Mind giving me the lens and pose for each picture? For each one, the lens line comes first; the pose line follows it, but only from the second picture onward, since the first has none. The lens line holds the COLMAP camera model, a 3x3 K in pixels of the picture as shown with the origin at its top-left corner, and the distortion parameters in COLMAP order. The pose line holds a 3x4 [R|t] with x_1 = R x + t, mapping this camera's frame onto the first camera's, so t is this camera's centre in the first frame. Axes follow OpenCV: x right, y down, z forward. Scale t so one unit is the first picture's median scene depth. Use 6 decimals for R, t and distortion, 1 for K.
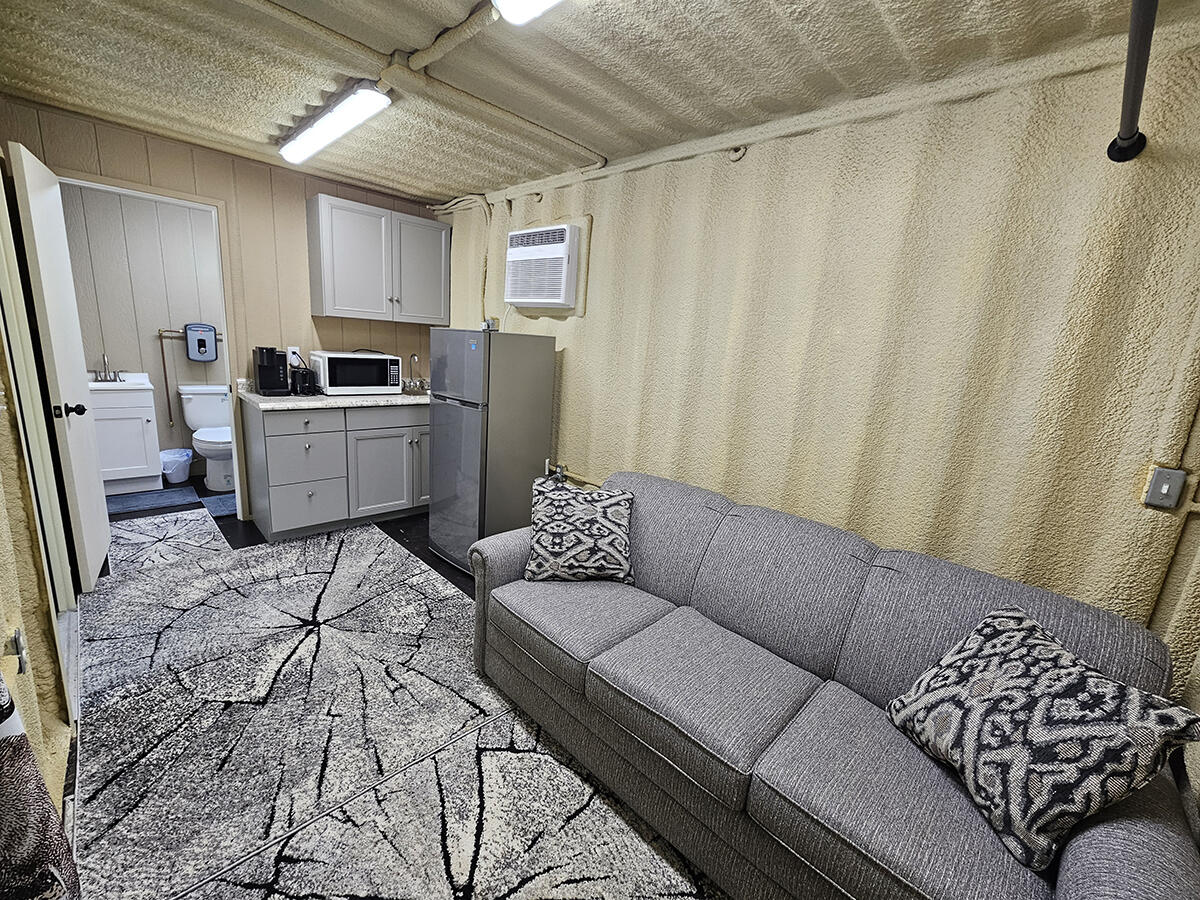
lens RADIAL K [[494.9, 0, 594.9], [0, 494.9, 448.8], [0, 0, 1]] dist [-0.004097, 0.000124]
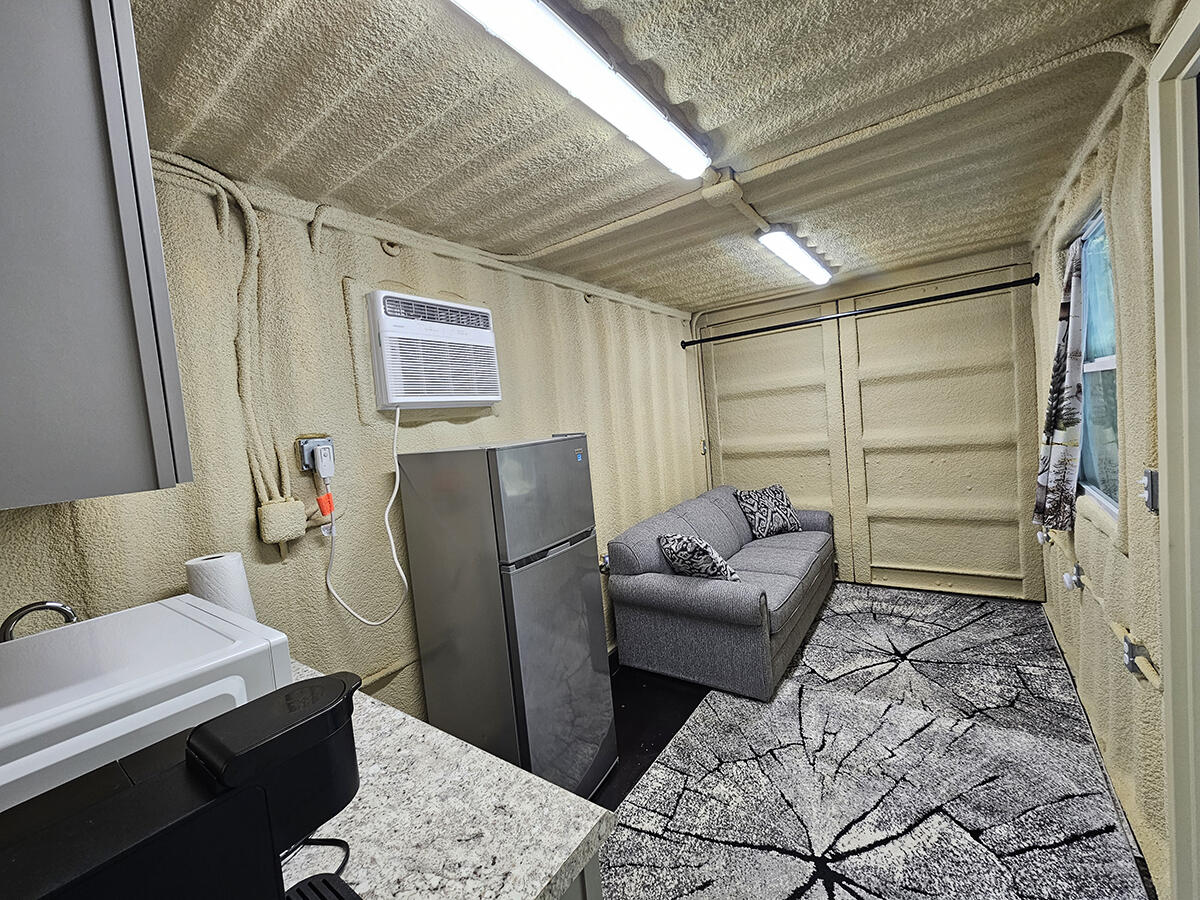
lens RADIAL K [[494.9, 0, 594.9], [0, 494.9, 448.8], [0, 0, 1]] dist [-0.004097, 0.000124]
pose [[-0.169096, -0.113359, 0.979059, -1.188281], [0.291362, 0.943217, 0.159531, -0.400284], [-0.941549, 0.312237, -0.126466, 1.291191]]
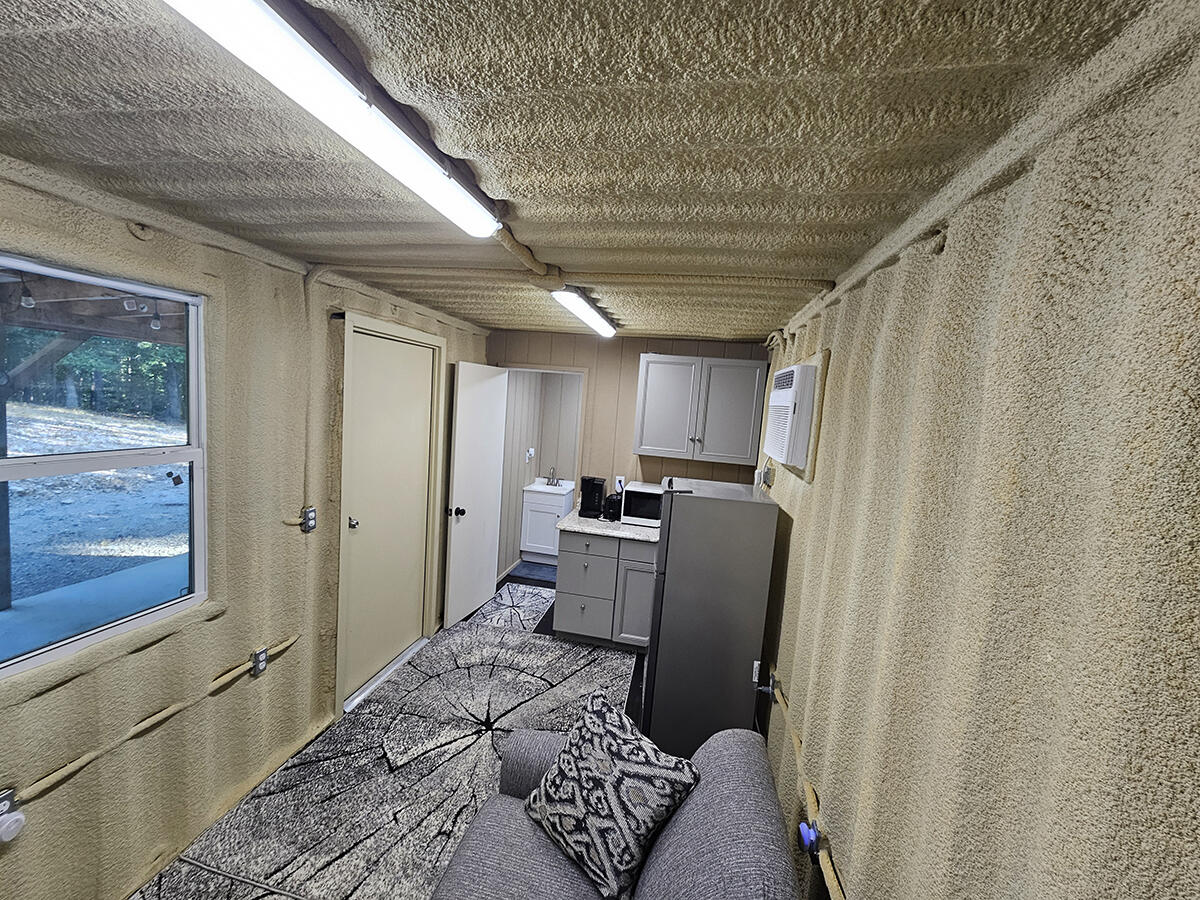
lens RADIAL K [[494.9, 0, 594.9], [0, 494.9, 448.8], [0, 0, 1]] dist [-0.004097, 0.000124]
pose [[0.551878, 0.050922, -0.832369, 0.533799], [-0.214012, 0.973354, -0.082347, -0.252947], [0.805996, 0.223583, 0.548070, 0.455723]]
